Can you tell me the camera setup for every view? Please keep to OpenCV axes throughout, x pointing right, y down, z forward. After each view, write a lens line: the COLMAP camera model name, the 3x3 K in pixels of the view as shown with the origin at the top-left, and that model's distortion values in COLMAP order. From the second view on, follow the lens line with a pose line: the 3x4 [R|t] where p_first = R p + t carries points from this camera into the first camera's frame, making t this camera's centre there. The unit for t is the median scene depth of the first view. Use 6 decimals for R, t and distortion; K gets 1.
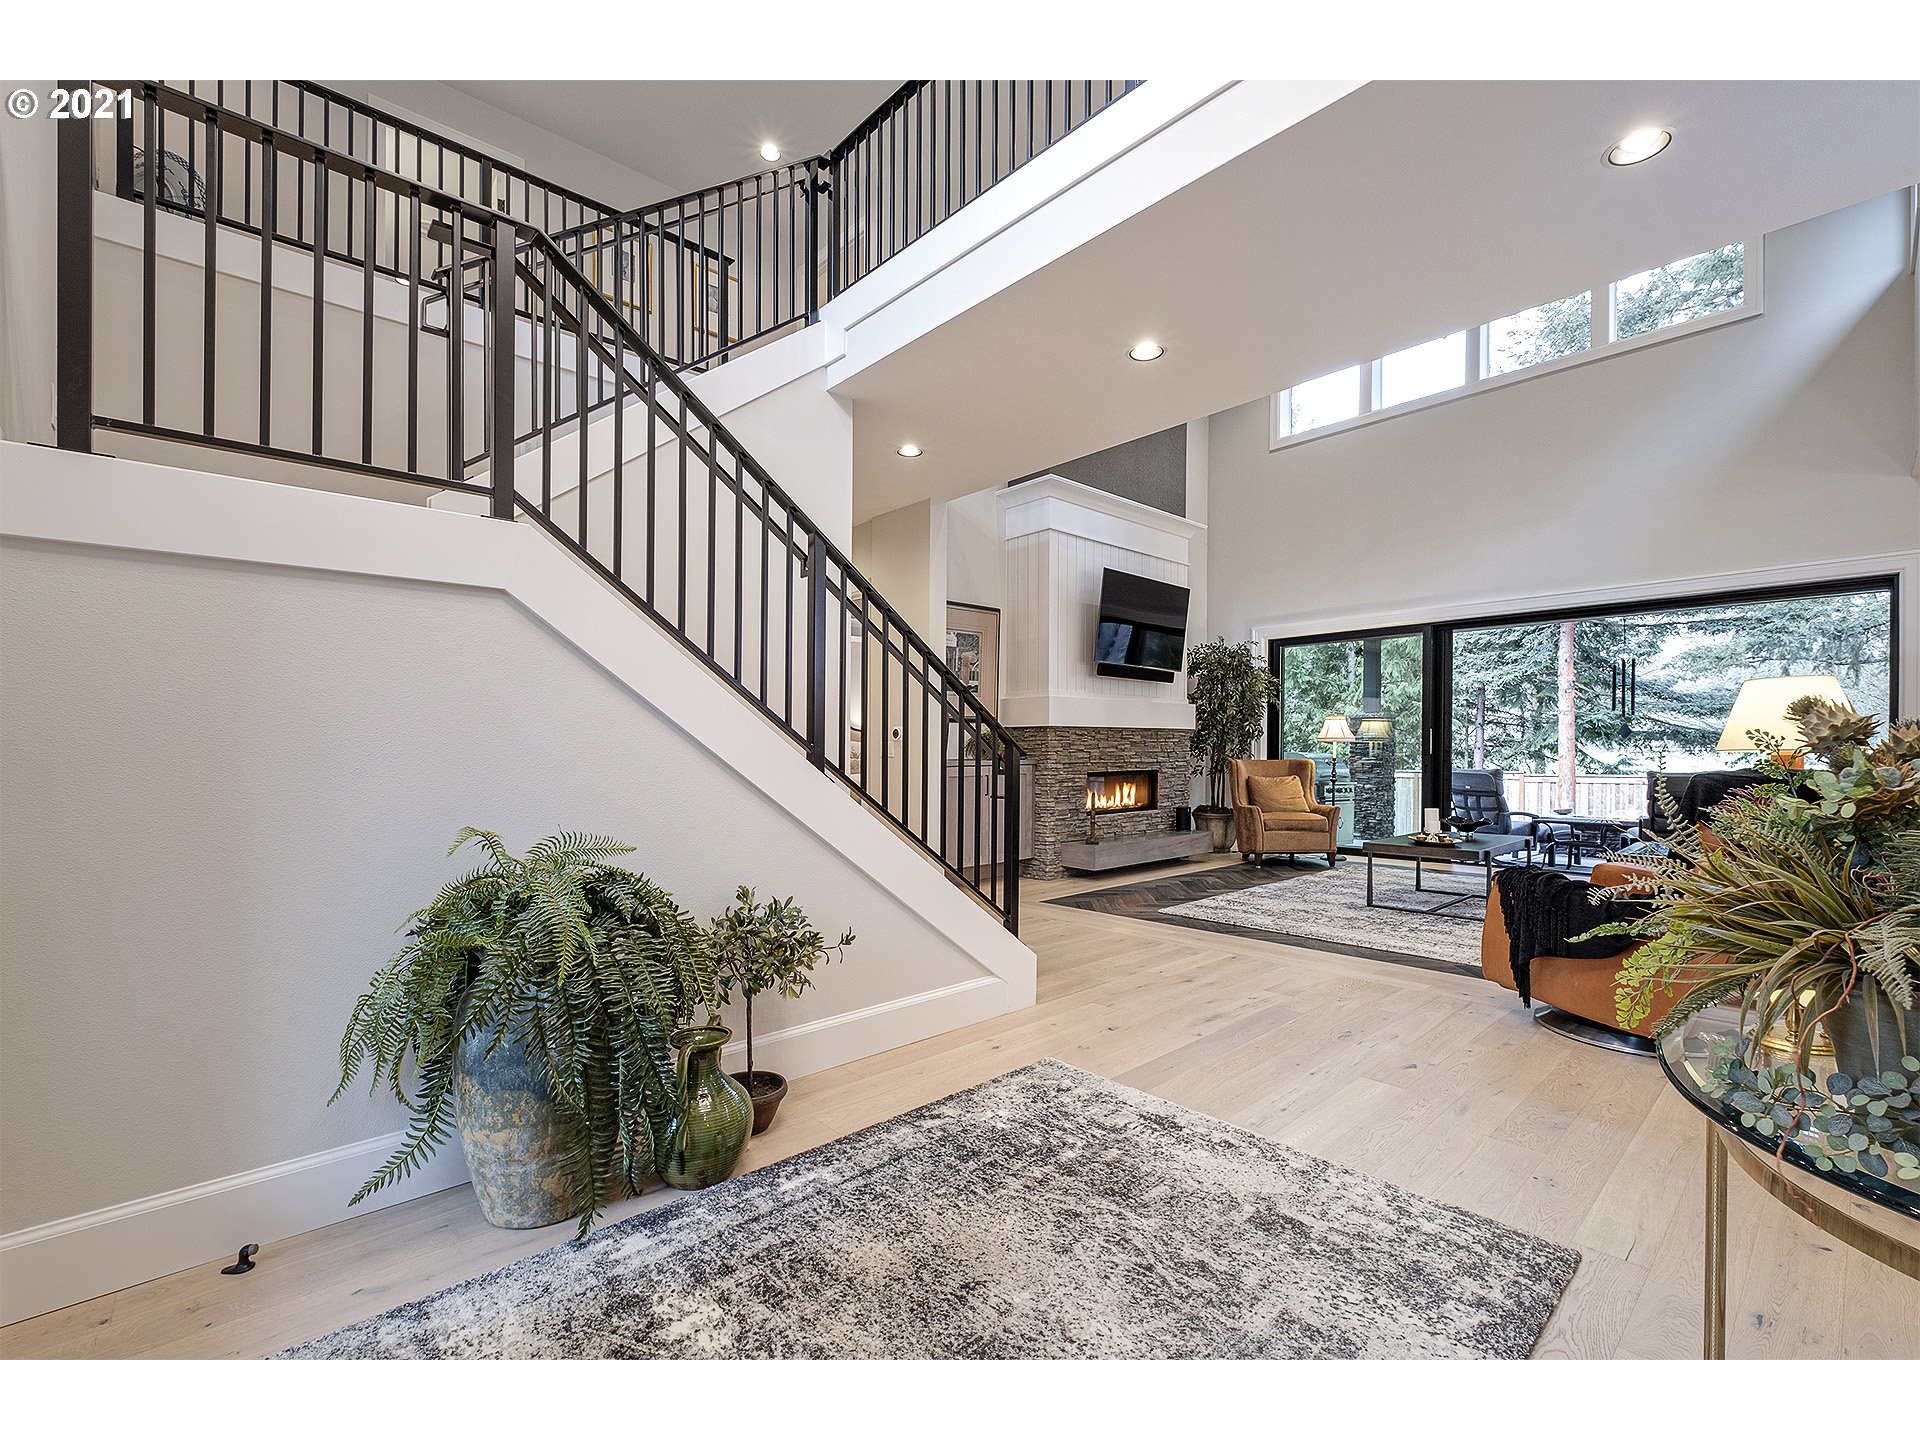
lens RADIAL K [[850.0, 0, 965.9], [0, 850.0, 762.9], [0, 0, 1]] dist [-0.002601, -0.000816]
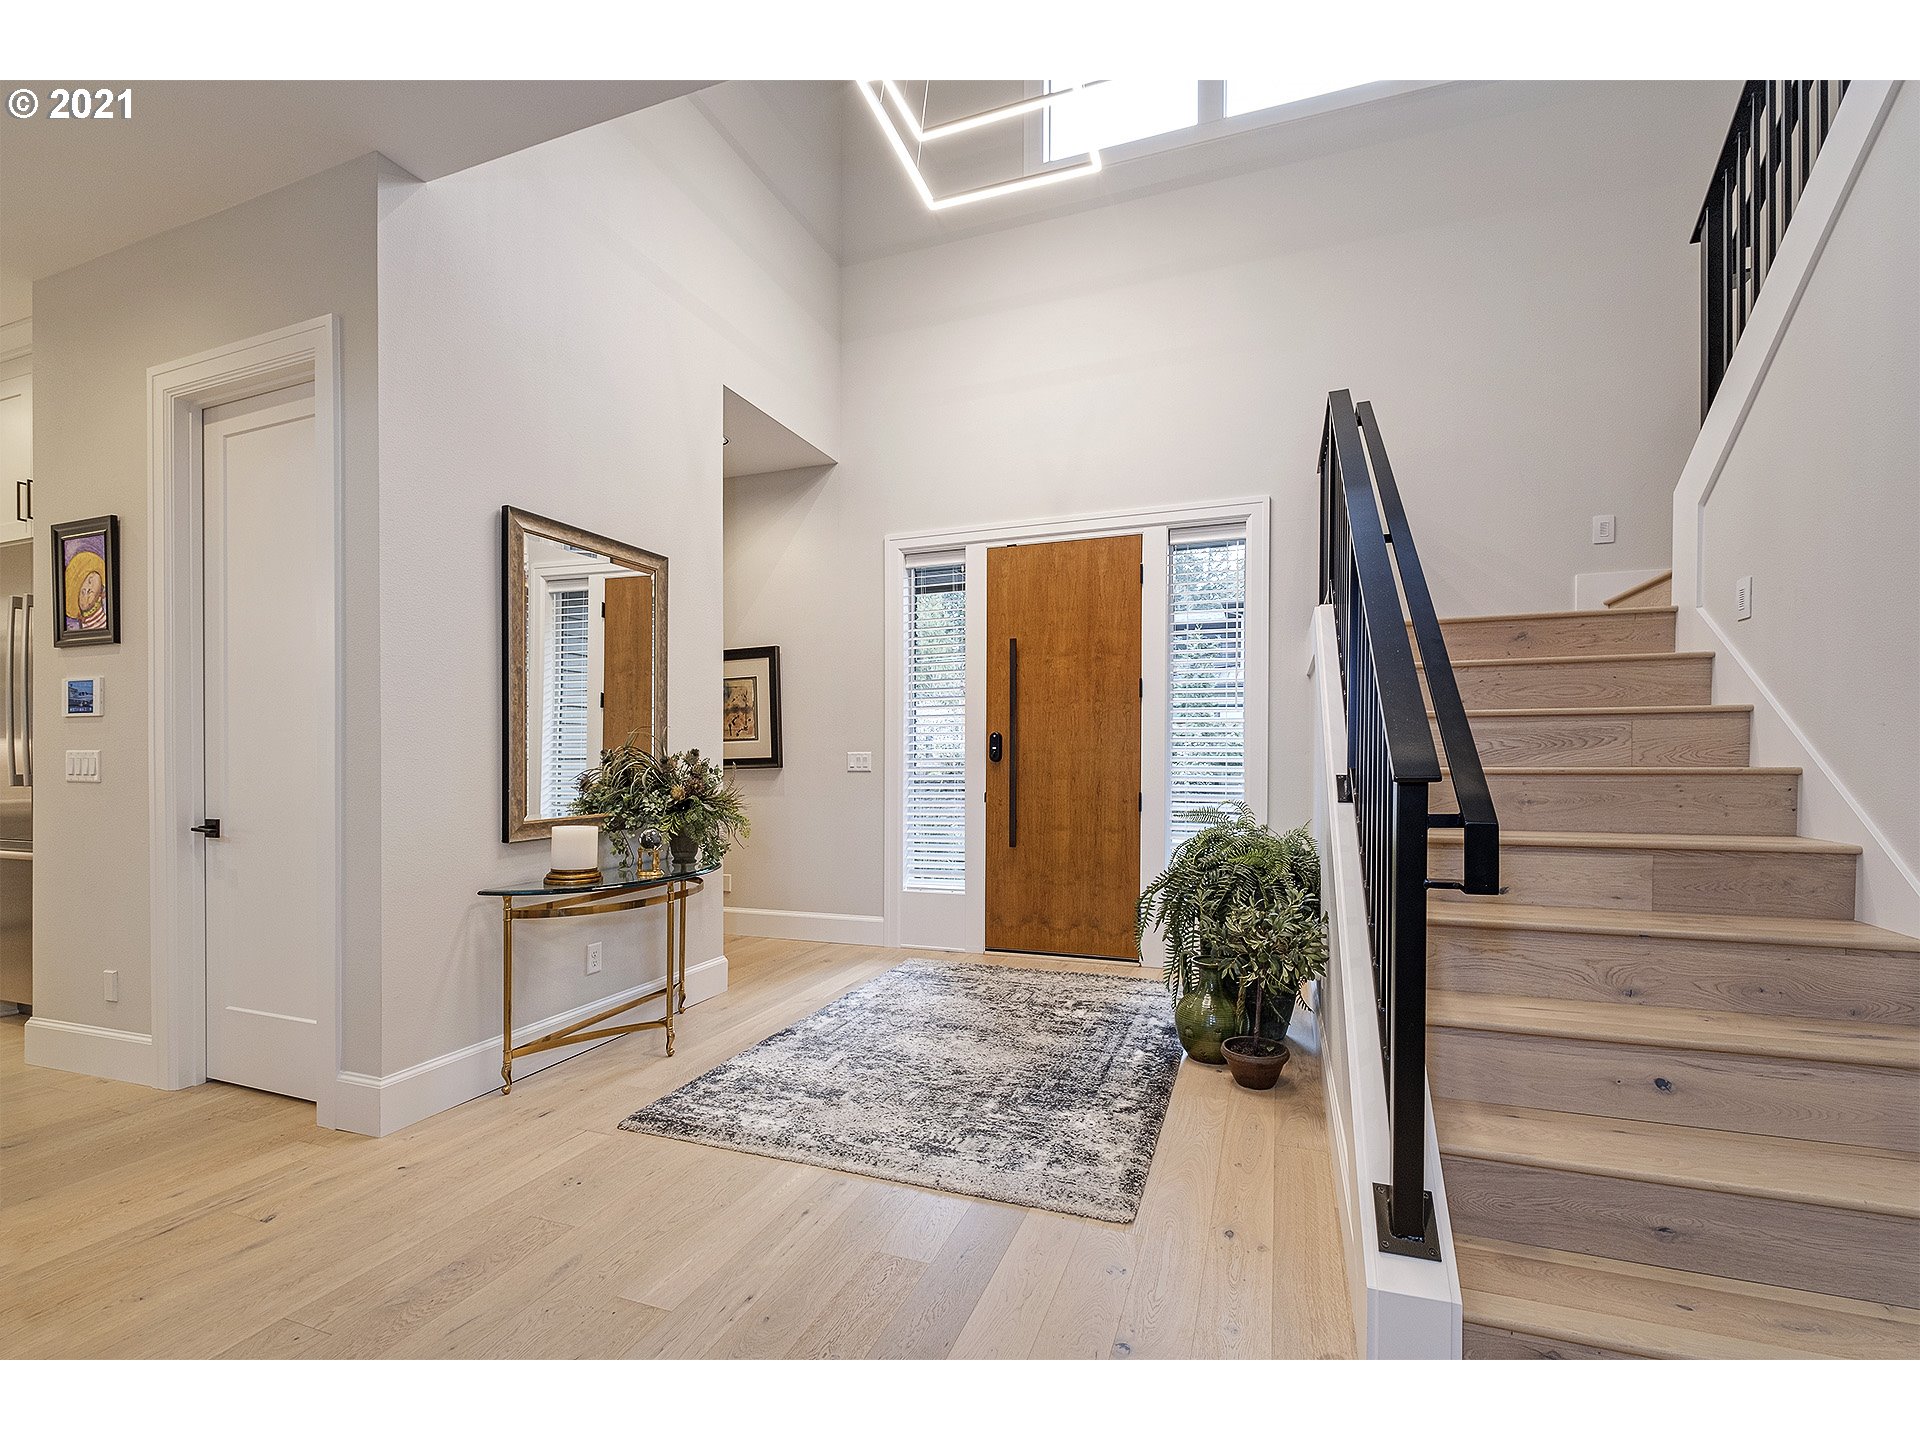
lens RADIAL K [[850.0, 0, 965.9], [0, 850.0, 762.9], [0, 0, 1]] dist [-0.002601, -0.000816]
pose [[-0.891292, 0.010723, -0.453304, 0.212103], [0.000384, 0.999738, 0.022894, -0.013285], [0.453430, 0.020232, -0.891062, 0.629778]]
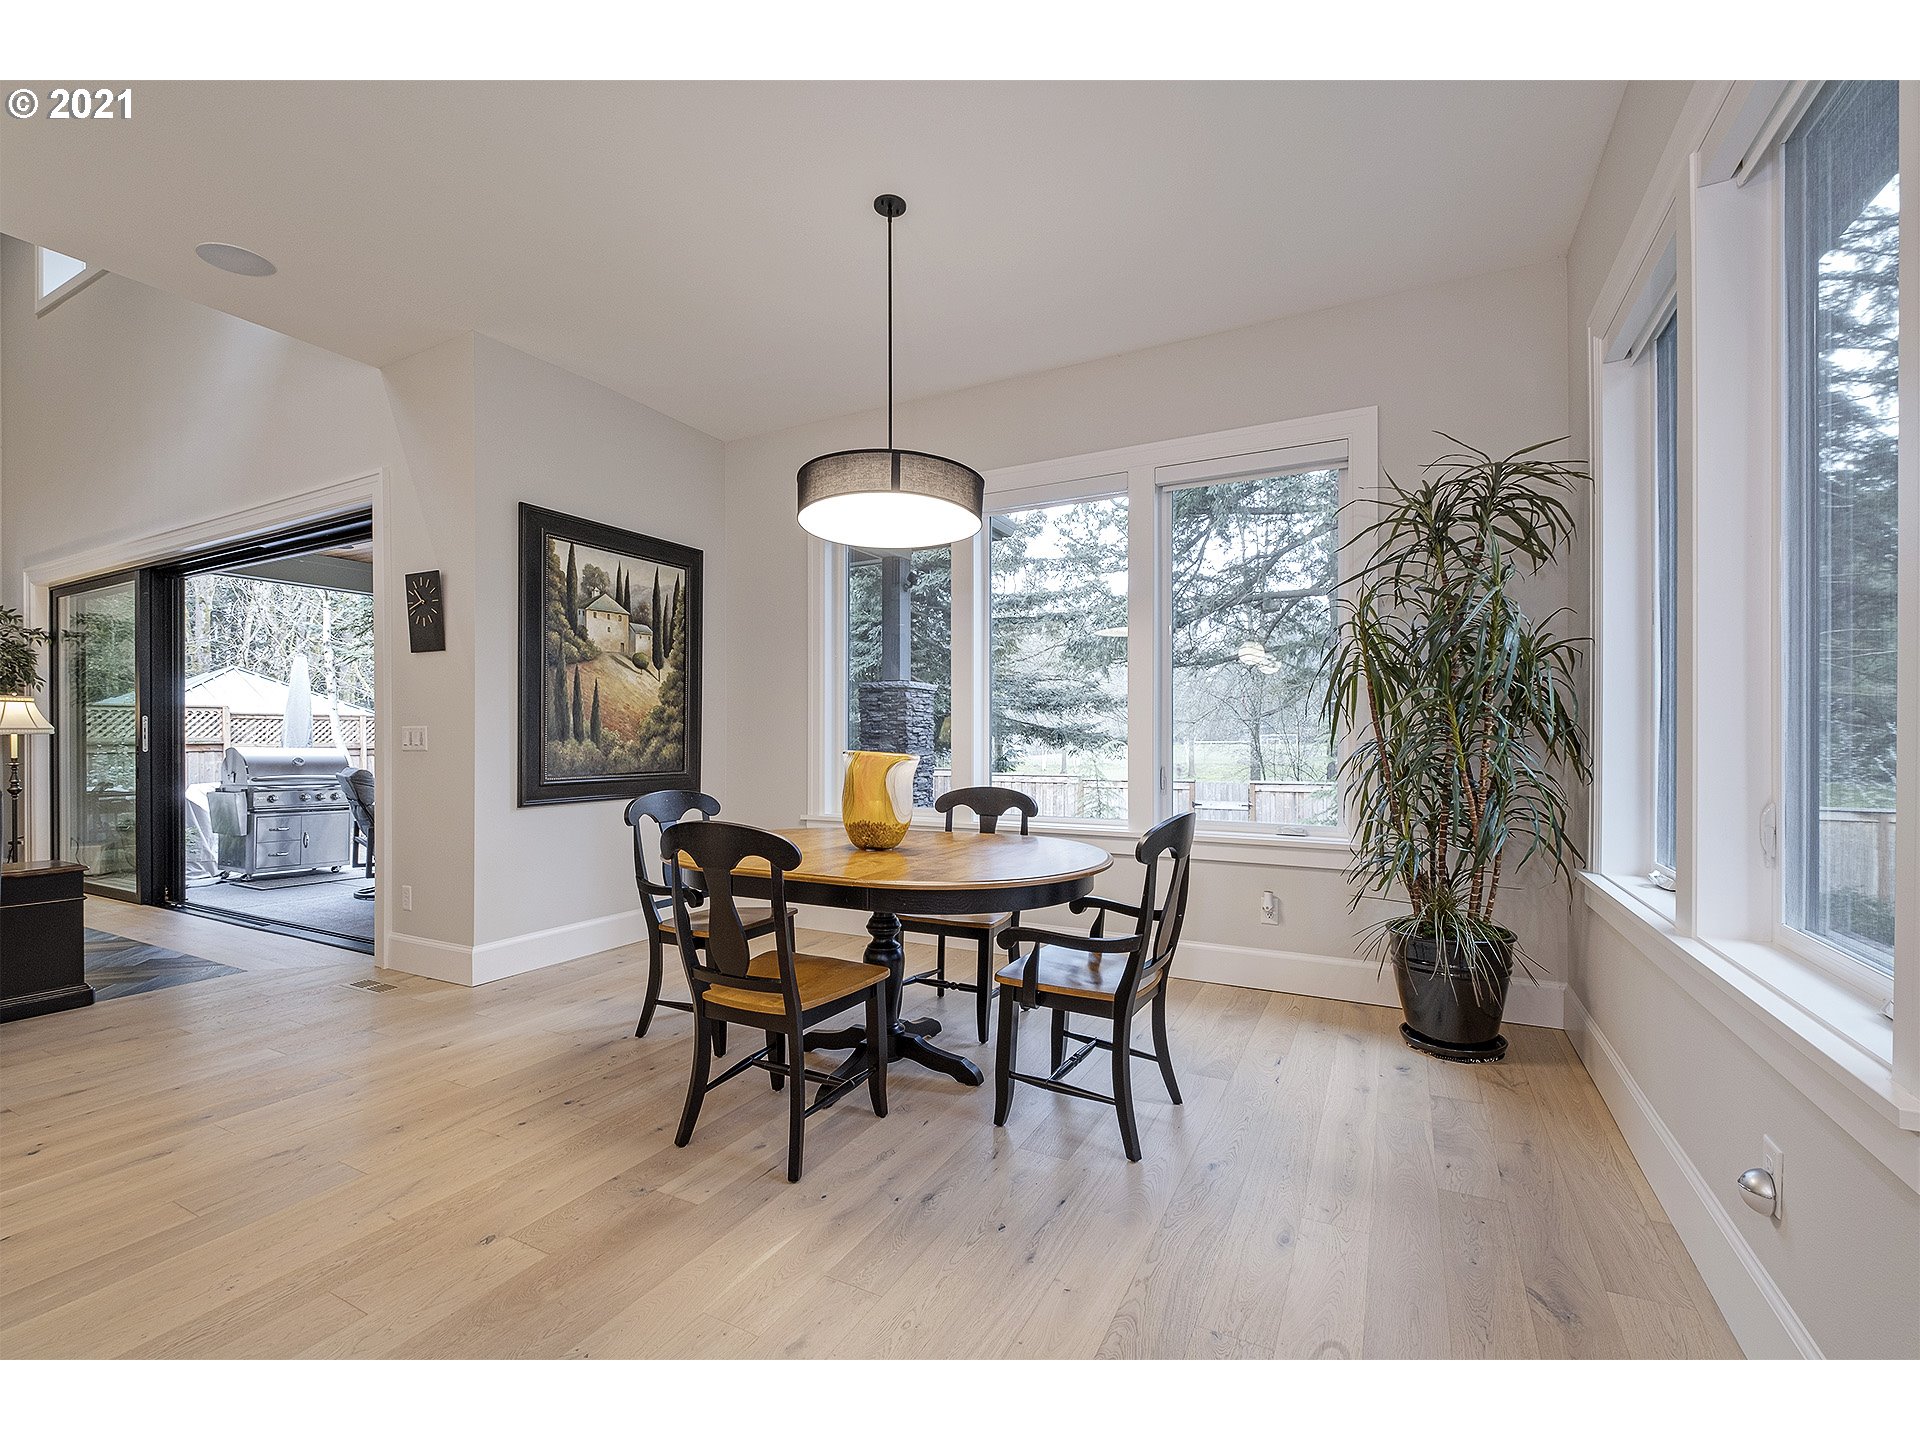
lens RADIAL K [[840.2, 0, 960.1], [0, 840.2, 737.4], [0, 0, 1]] dist [-0.000450, -0.000753]
pose [[0.942649, 0.001415, 0.333784, 1.033353], [0.004333, 0.999855, -0.016477, -0.008883], [-0.333758, 0.016979, 0.942506, 0.135546]]
